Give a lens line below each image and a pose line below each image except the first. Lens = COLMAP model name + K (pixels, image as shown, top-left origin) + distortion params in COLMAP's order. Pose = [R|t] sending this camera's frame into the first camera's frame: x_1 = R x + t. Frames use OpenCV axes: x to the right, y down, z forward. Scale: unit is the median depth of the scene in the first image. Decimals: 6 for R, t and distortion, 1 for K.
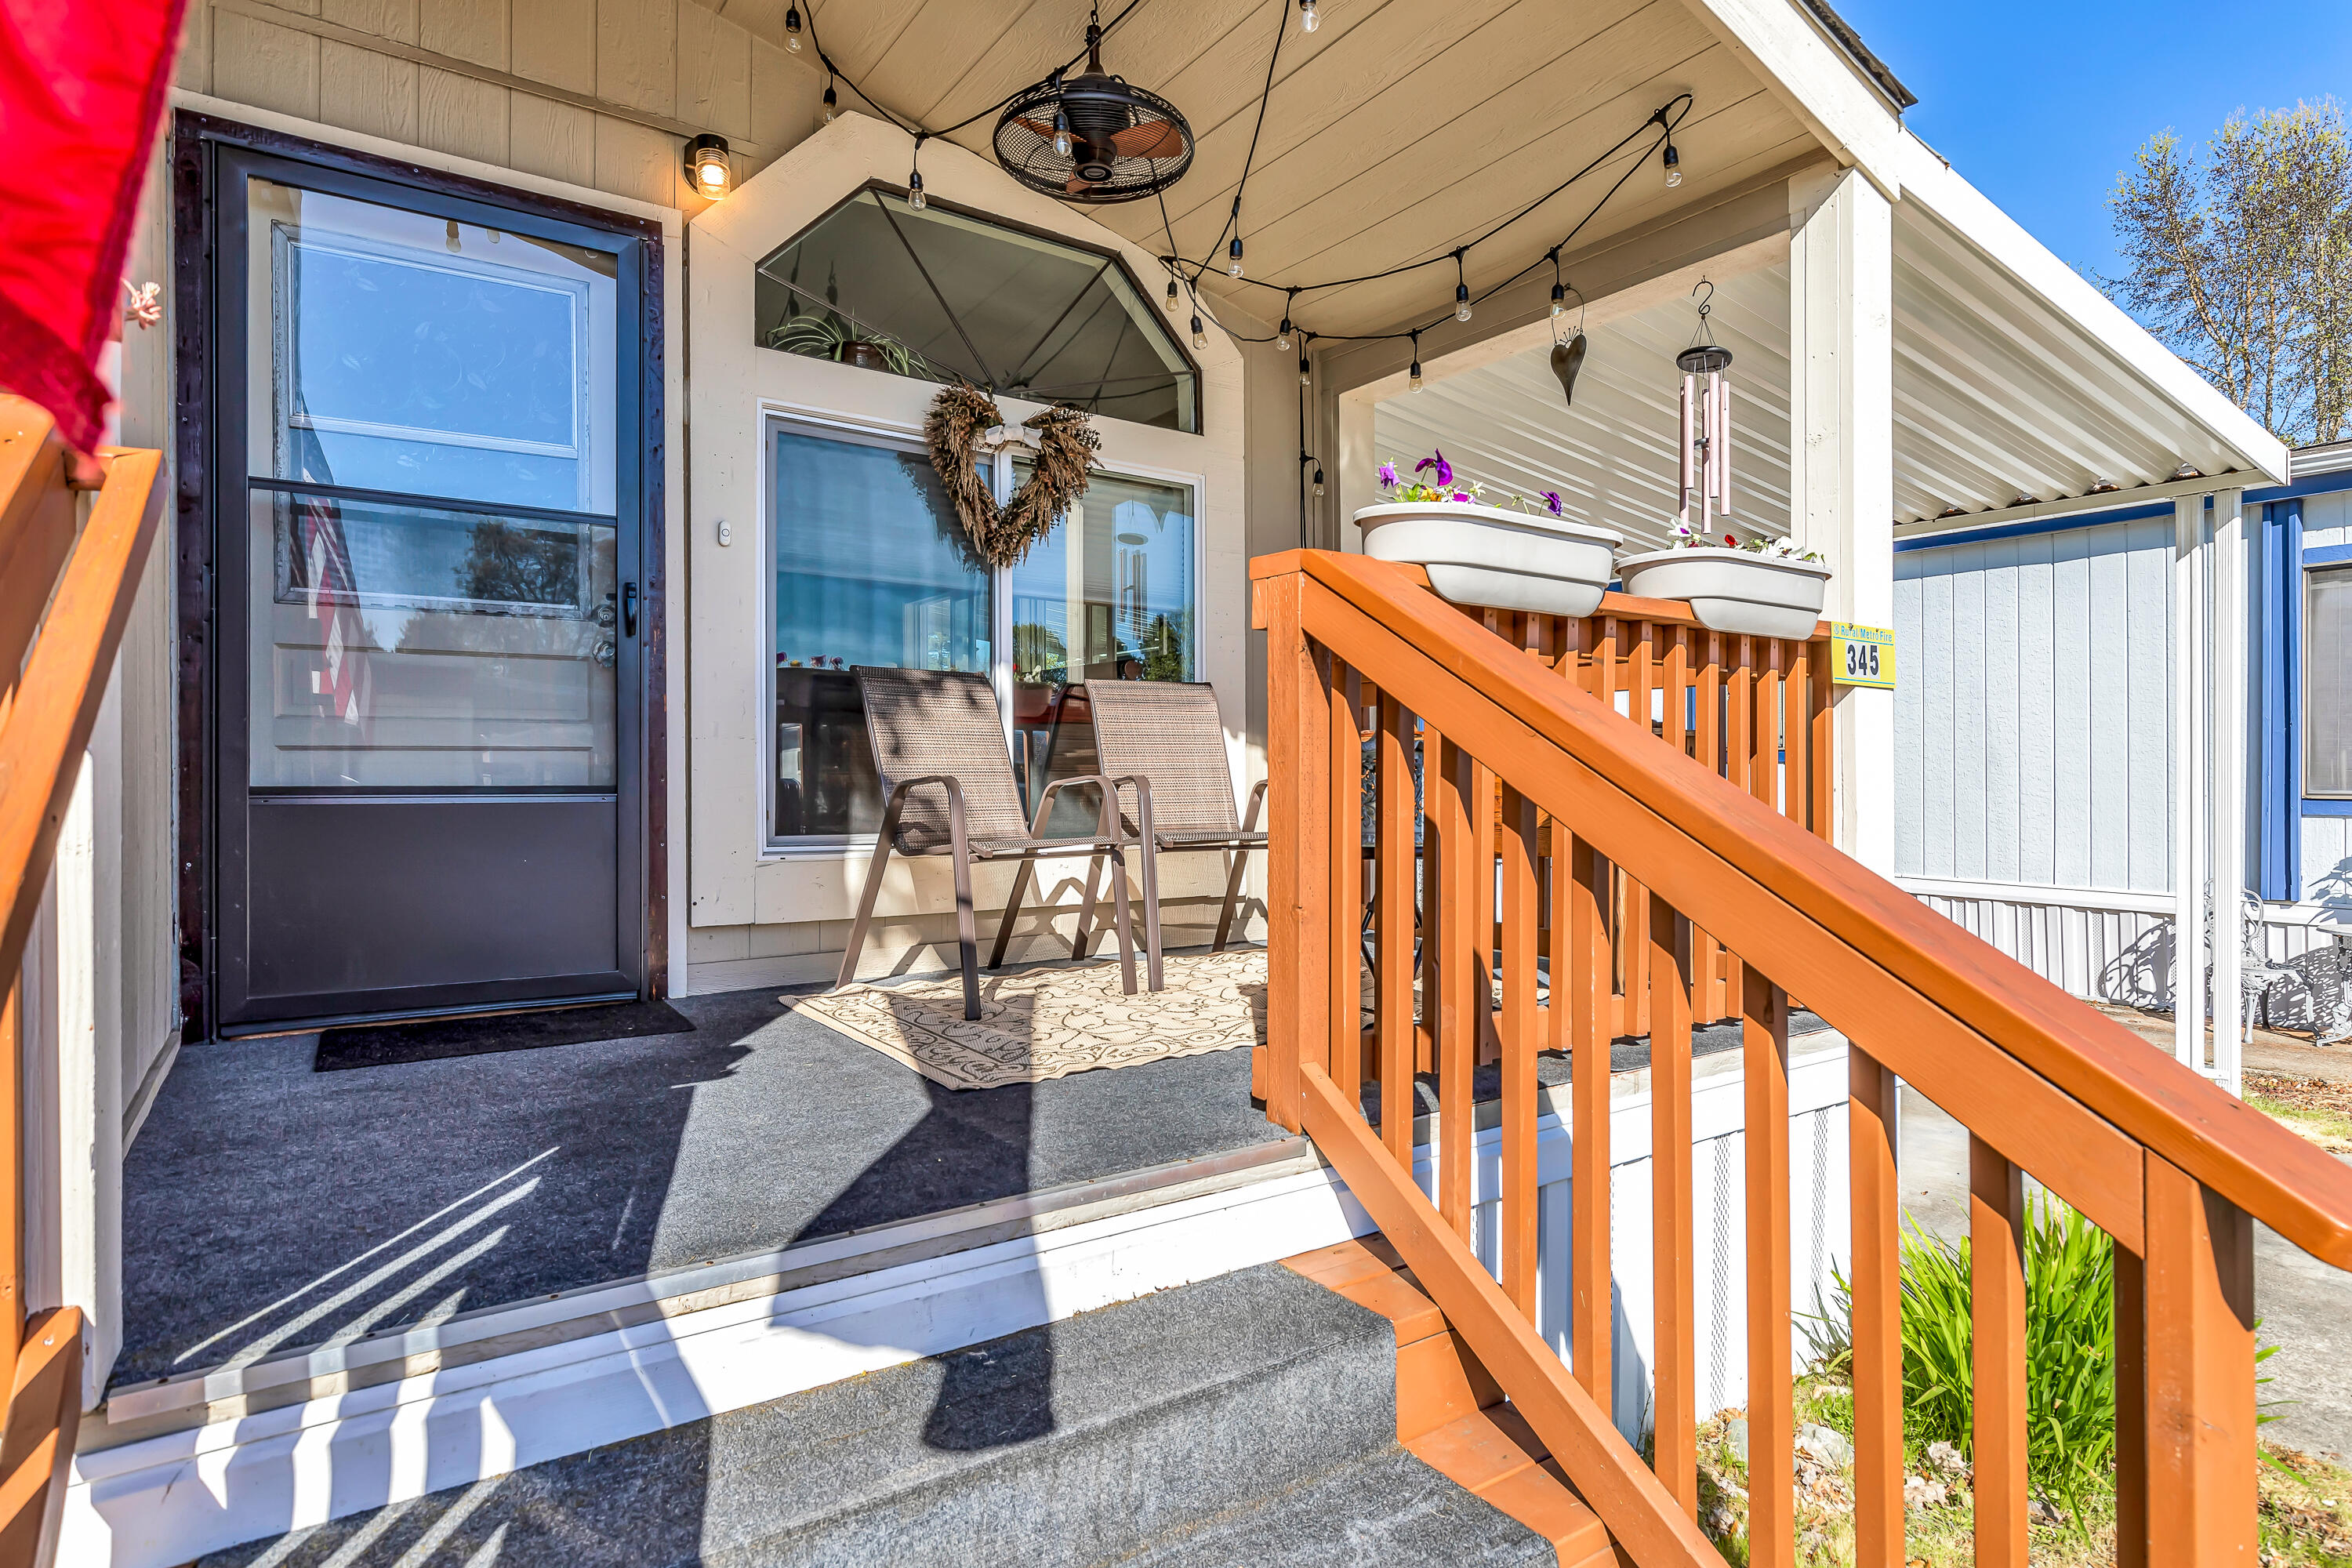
lens RADIAL K [[1236.8, 0, 1179.8], [0, 1236.8, 758.5], [0, 0, 1]] dist [0.001561, 0.000247]
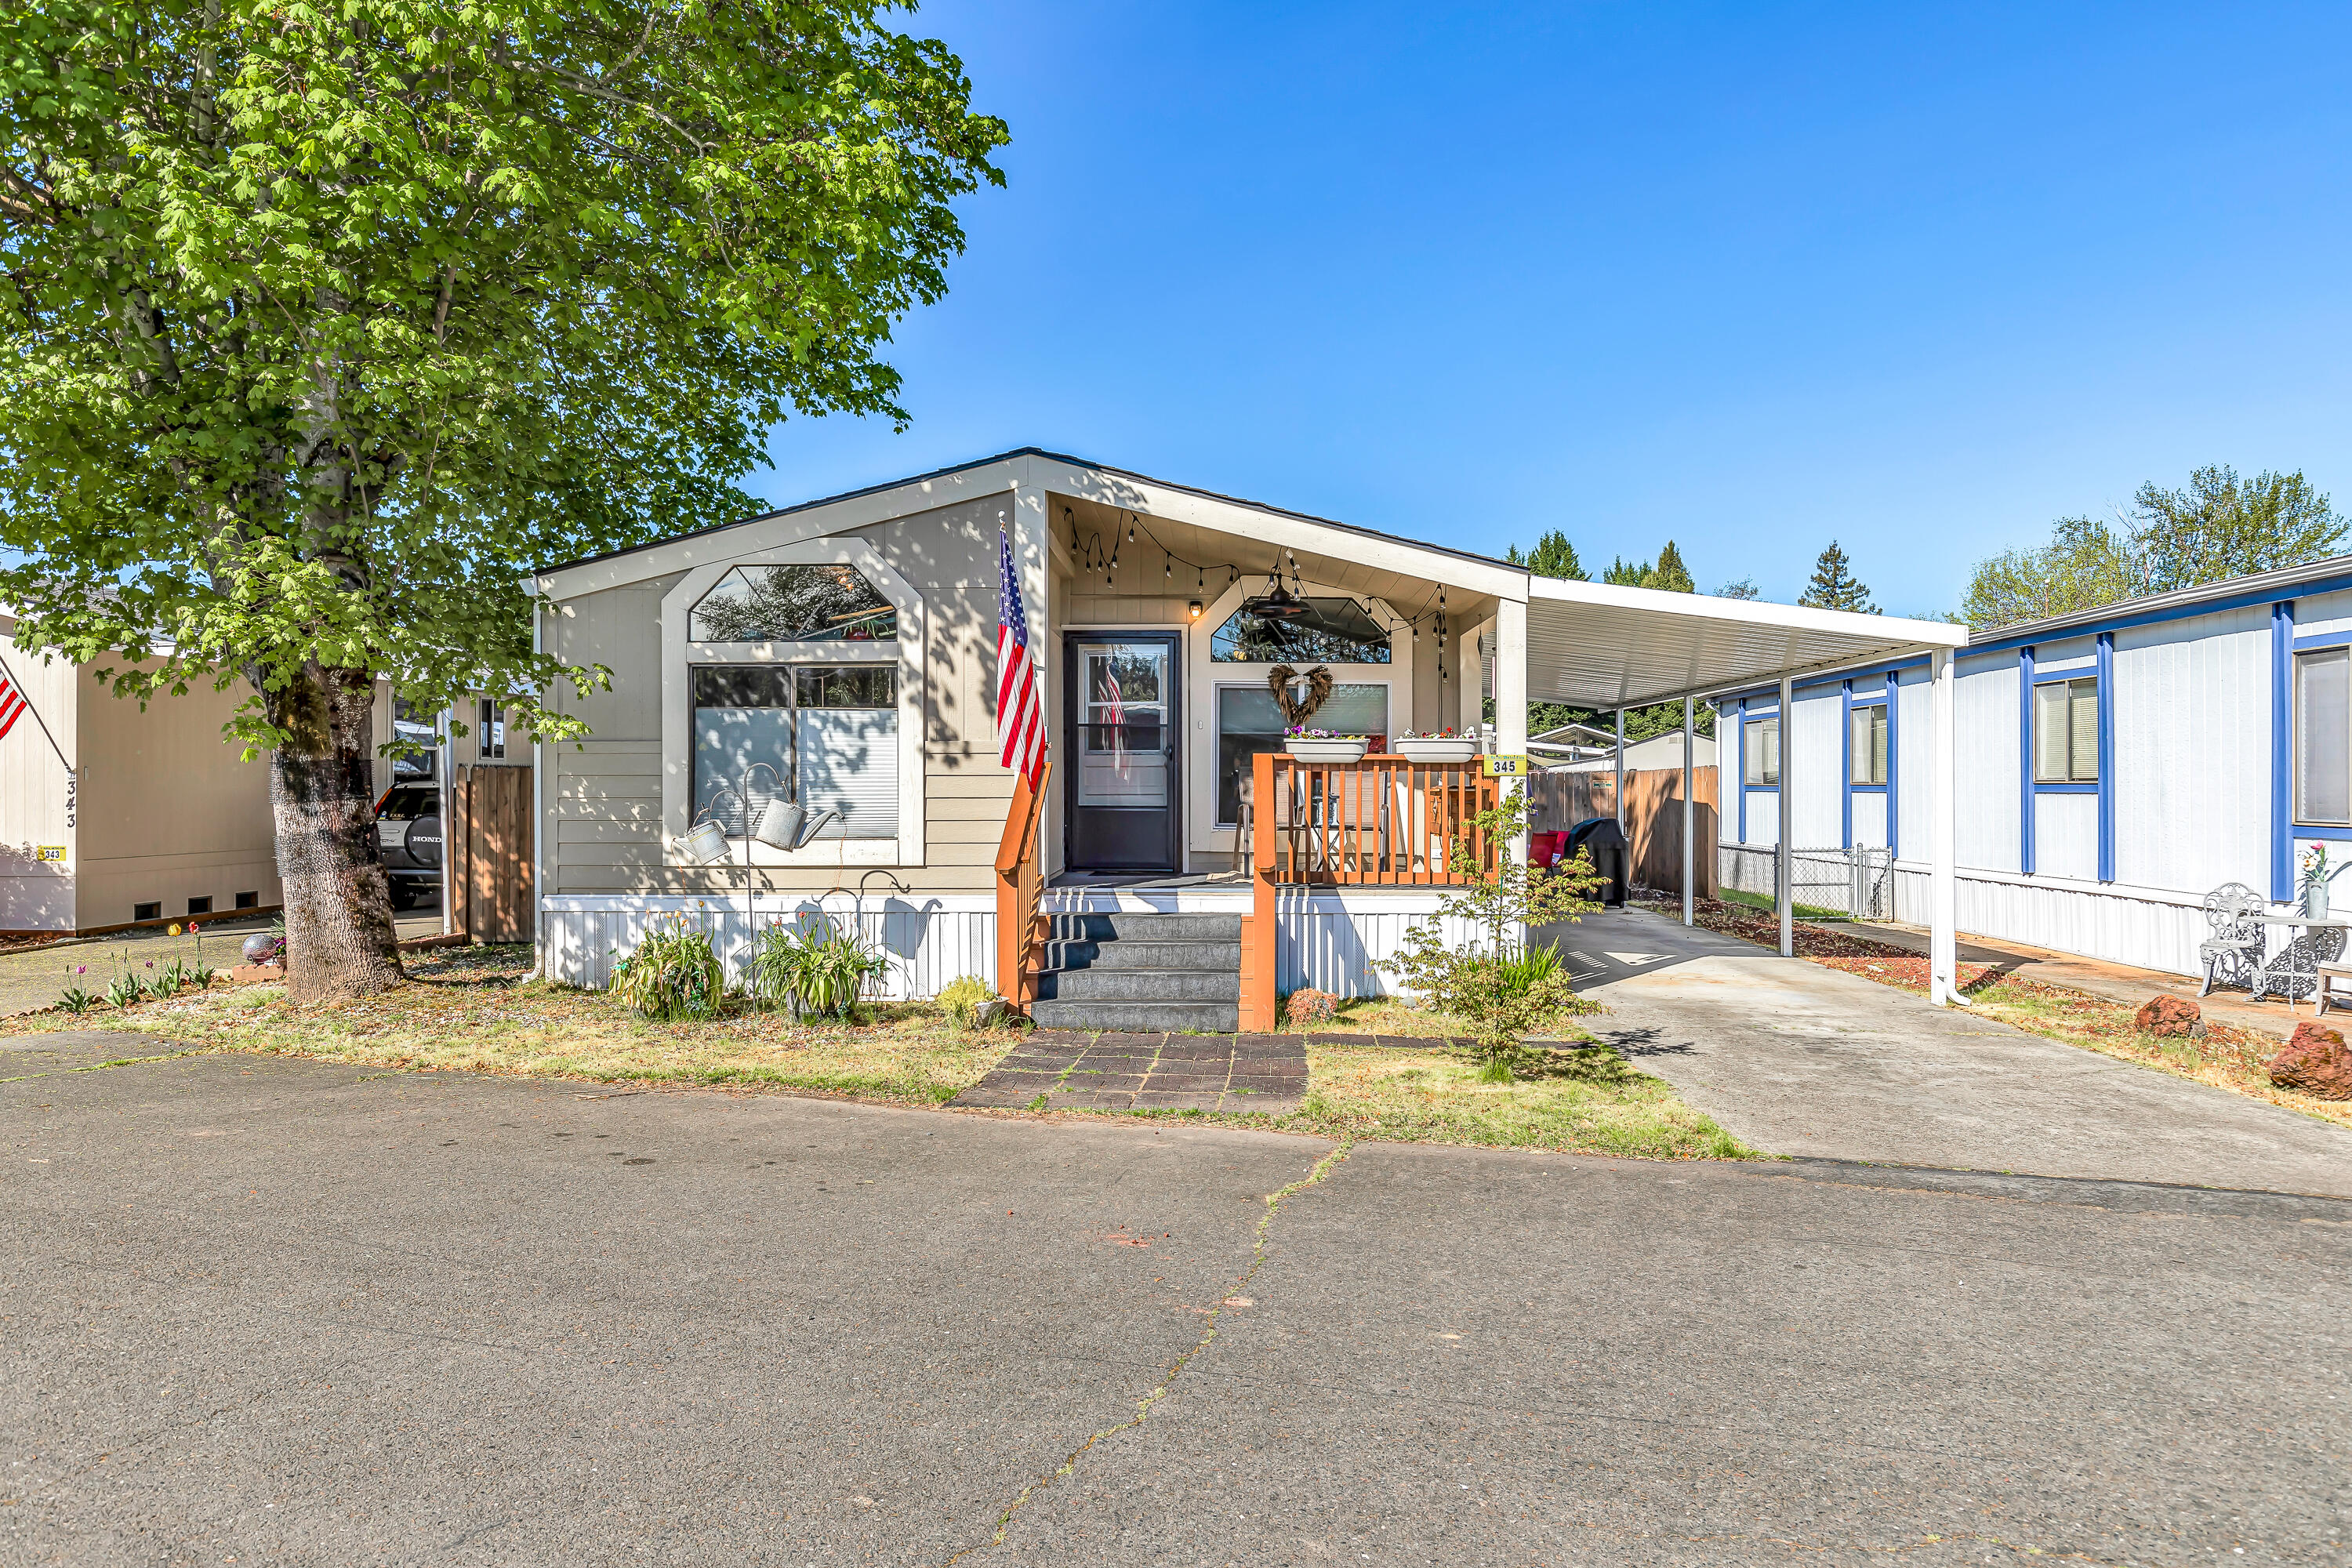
lens RADIAL K [[1495.2, 0, 1176.0], [0, 1495.2, 784.0], [0, 0, 1]] dist [0.000240, 0.000051]
pose [[0.797853, -0.002283, -0.602847, 1.610375], [0.004397, 0.999988, 0.002033, -0.036192], [0.602836, -0.004273, 0.797854, -1.770414]]
